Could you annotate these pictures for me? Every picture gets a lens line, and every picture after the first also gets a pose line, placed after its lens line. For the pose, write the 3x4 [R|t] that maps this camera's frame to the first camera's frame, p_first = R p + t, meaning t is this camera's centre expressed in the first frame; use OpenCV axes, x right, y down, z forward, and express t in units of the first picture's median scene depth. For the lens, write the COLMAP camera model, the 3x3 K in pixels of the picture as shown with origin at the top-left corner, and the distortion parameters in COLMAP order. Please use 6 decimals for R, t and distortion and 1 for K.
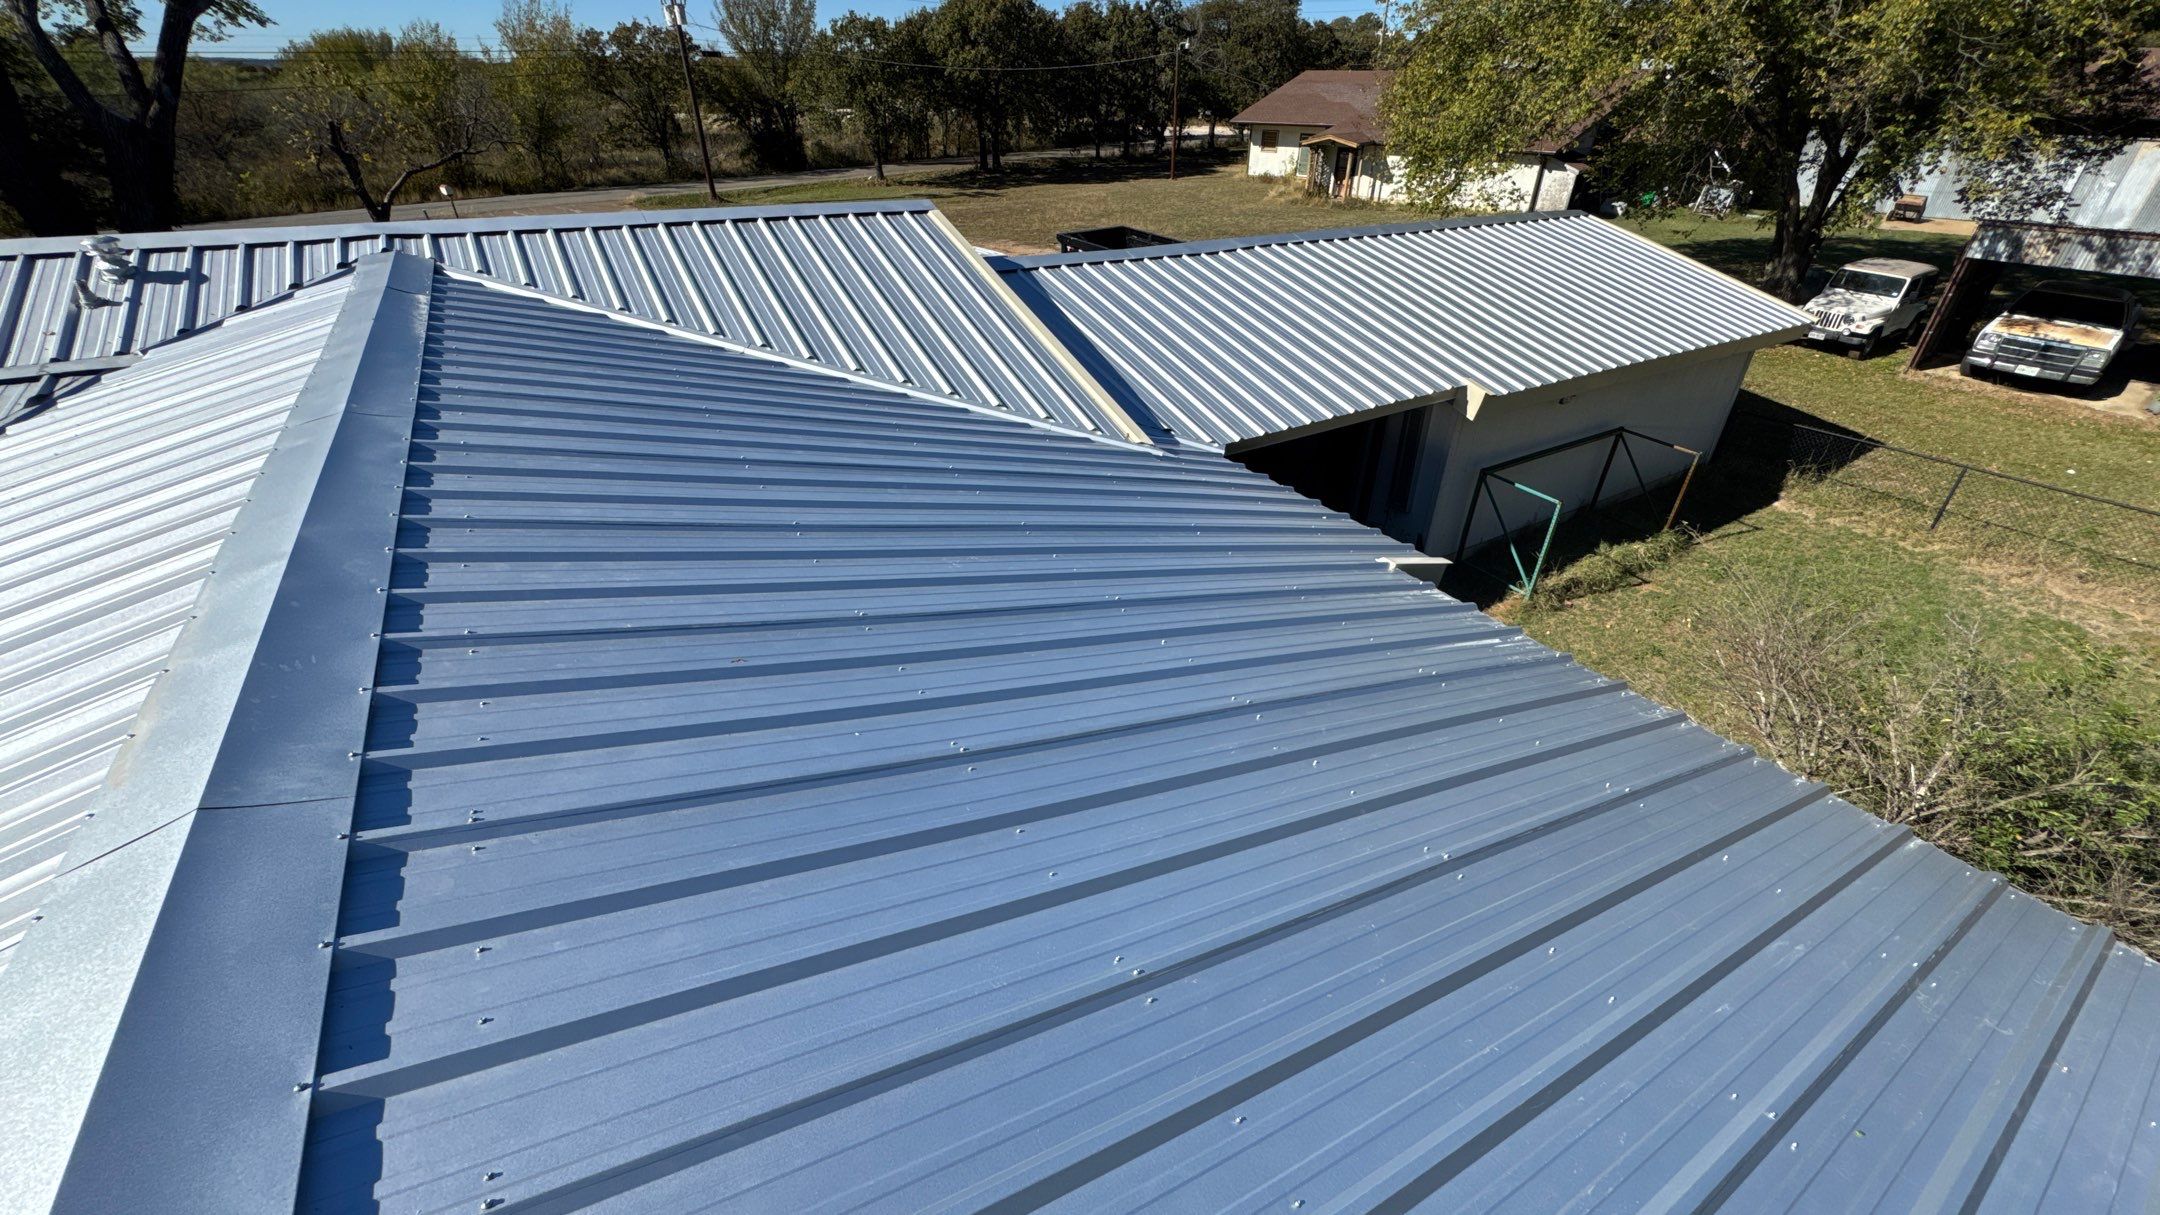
lens RADIAL K [[861.9, 0, 1080.0], [0, 861.9, 607.5], [0, 0, 1]] dist [-0.000678, 0.000091]
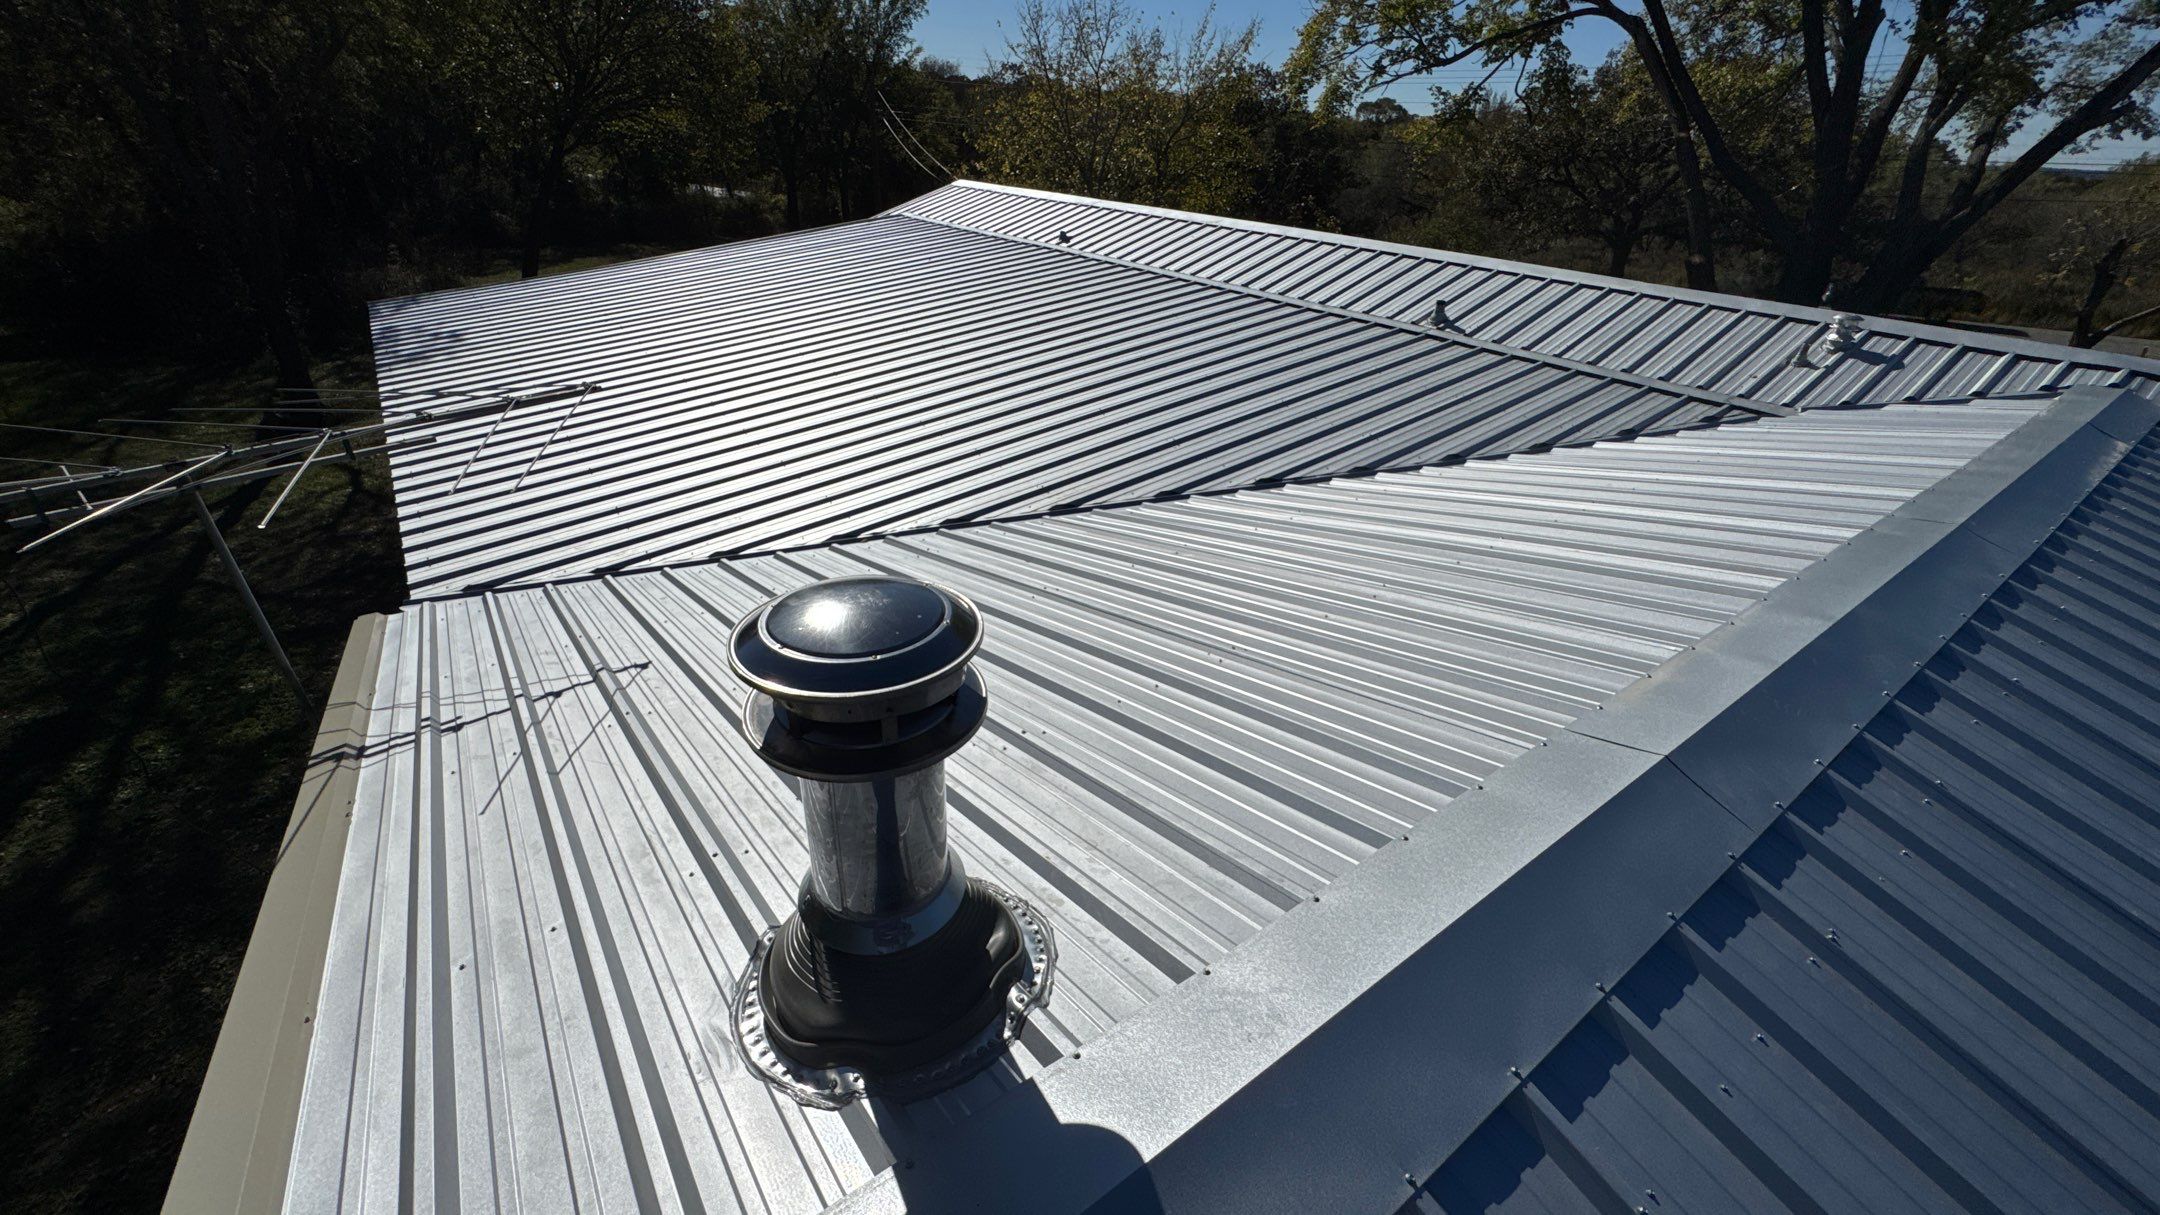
lens RADIAL K [[864.6, 0, 1080.0], [0, 864.6, 607.5], [0, 0, 1]] dist [-0.001923, 0.000022]
pose [[0.094699, 0.474917, -0.874920, -0.057226], [-0.555268, 0.754654, 0.349535, 0.047038], [0.826263, 0.452714, 0.335171, -0.084685]]
